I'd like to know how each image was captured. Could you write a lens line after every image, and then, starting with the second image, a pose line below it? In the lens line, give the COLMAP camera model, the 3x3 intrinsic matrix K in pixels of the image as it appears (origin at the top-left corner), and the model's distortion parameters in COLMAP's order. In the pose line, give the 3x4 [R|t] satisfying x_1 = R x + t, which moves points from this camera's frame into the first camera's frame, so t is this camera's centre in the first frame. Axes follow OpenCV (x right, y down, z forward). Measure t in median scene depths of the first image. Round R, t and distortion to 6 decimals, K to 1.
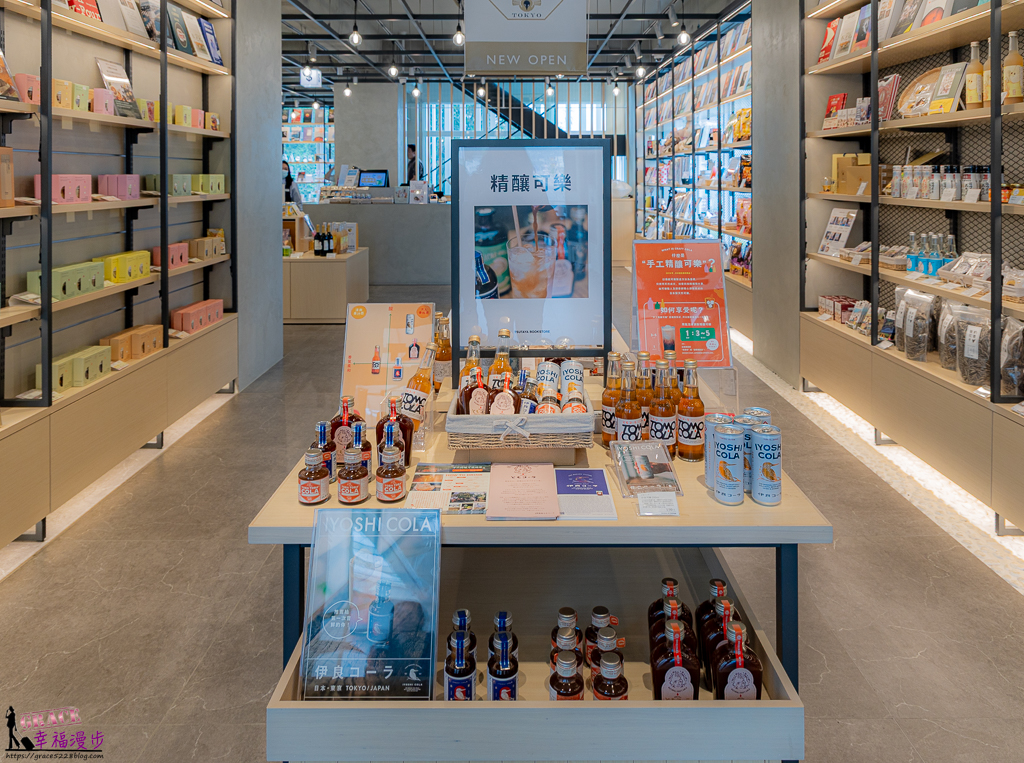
lens RADIAL K [[740.0, 0, 513.3], [0, 740.0, 380.1], [0, 0, 1]] dist [0.007886, -0.005508]
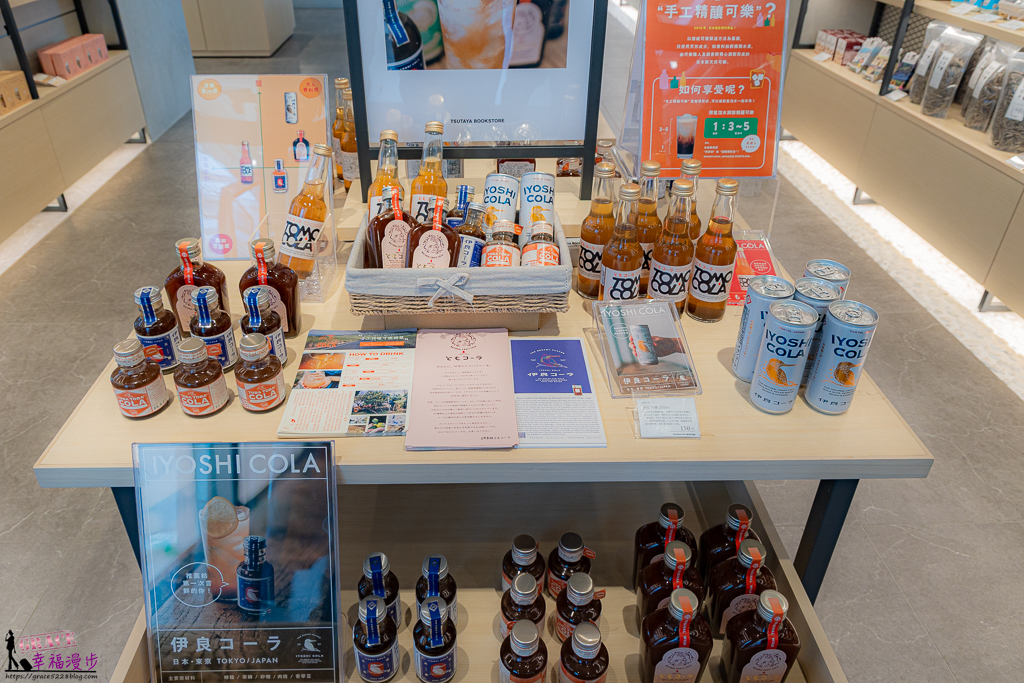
lens RADIAL K [[731.3, 0, 474.5], [0, 731.3, 345.5], [0, 0, 1]] dist [0.005630, -0.000072]
pose [[0.999832, -0.005068, 0.017637, 0.010174], [-0.000495, 0.953311, 0.301989, -0.071461], [-0.018344, -0.301947, 0.953148, 0.318959]]
